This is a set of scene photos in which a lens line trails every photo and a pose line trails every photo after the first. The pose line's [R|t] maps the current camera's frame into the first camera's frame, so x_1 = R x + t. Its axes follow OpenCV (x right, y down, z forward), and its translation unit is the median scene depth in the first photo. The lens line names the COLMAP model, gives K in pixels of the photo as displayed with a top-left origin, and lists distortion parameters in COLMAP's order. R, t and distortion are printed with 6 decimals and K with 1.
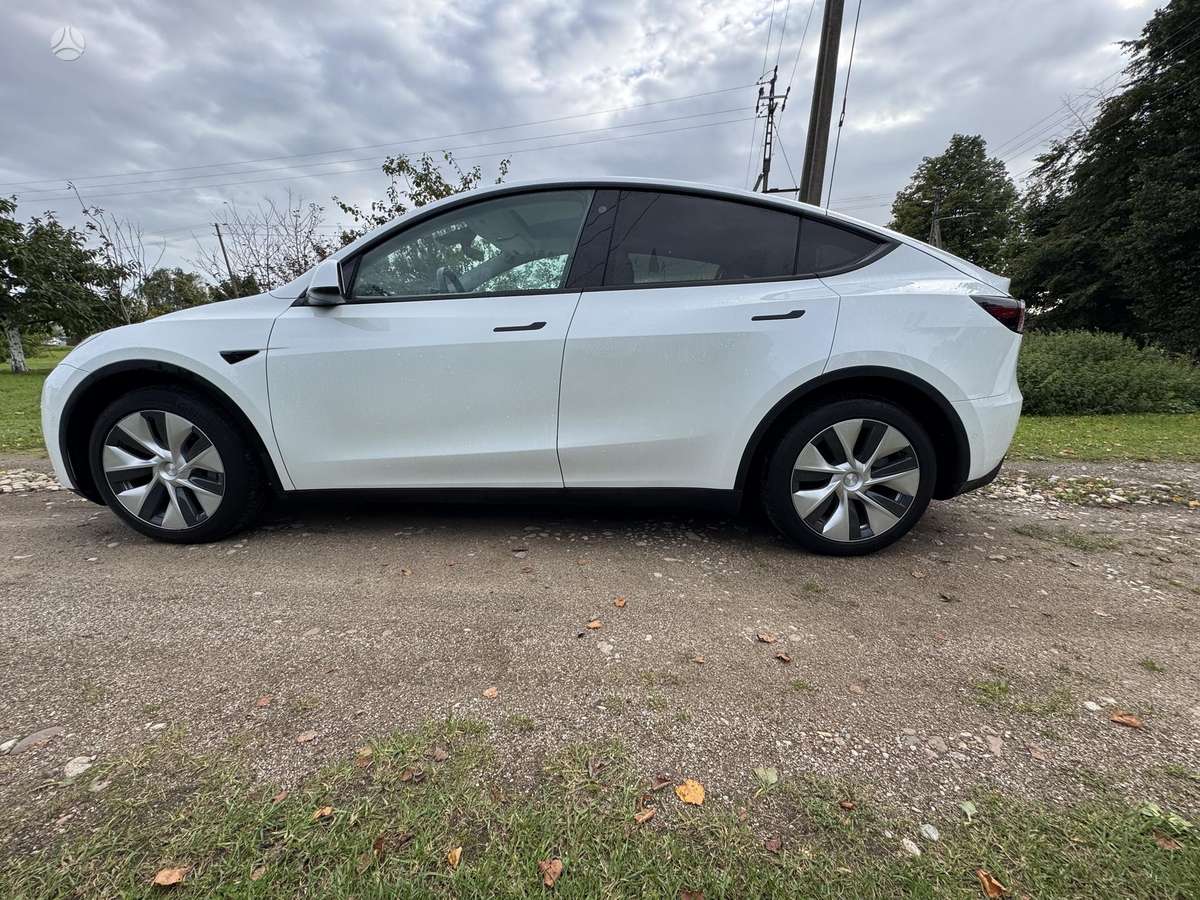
lens RADIAL K [[481.9, 0, 603.7], [0, 481.9, 451.1], [0, 0, 1]] dist [-0.003030, 0.000091]
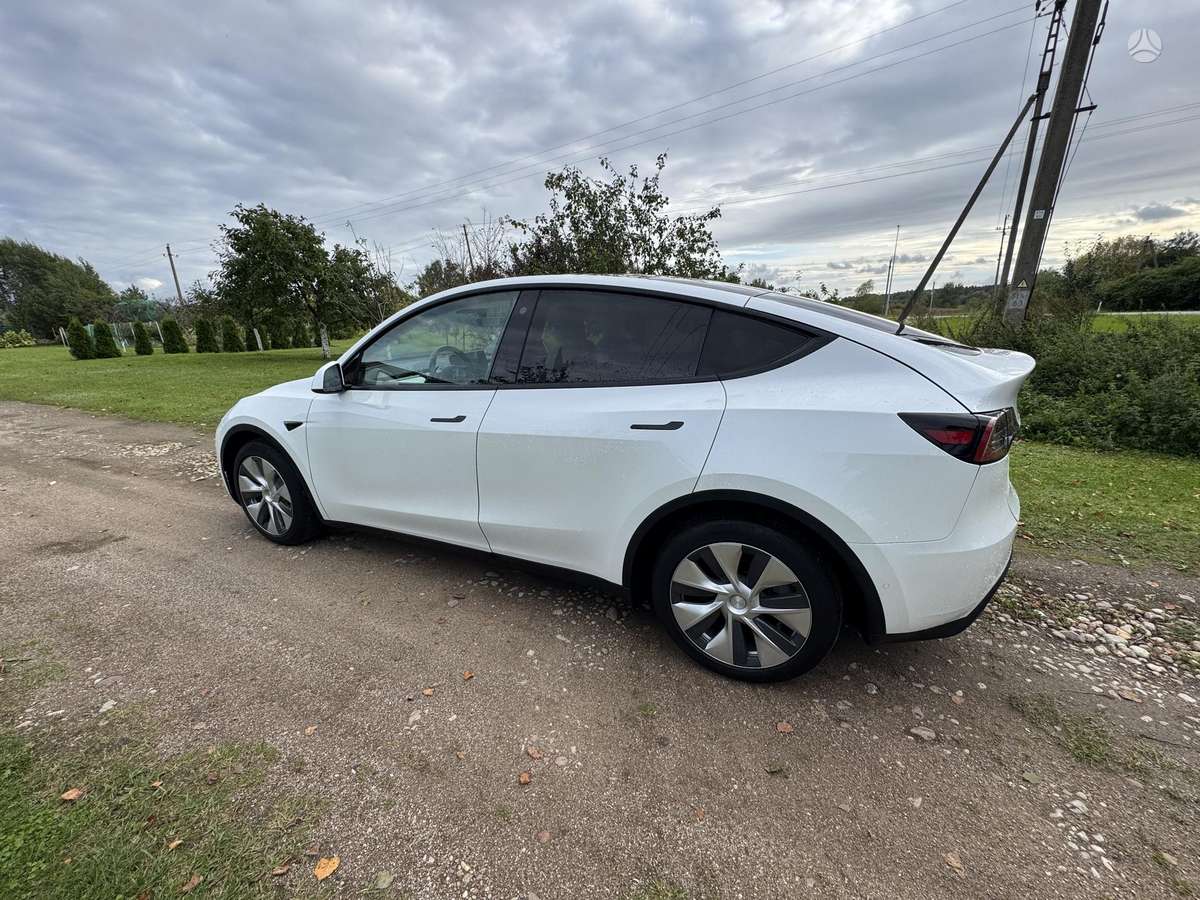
lens RADIAL K [[481.9, 0, 603.7], [0, 481.9, 451.1], [0, 0, 1]] dist [-0.003030, 0.000091]
pose [[0.914285, 0.091312, -0.394645, 0.611764], [-0.066753, 0.994905, 0.075550, -0.278265], [0.399533, -0.042730, 0.915723, 0.068104]]
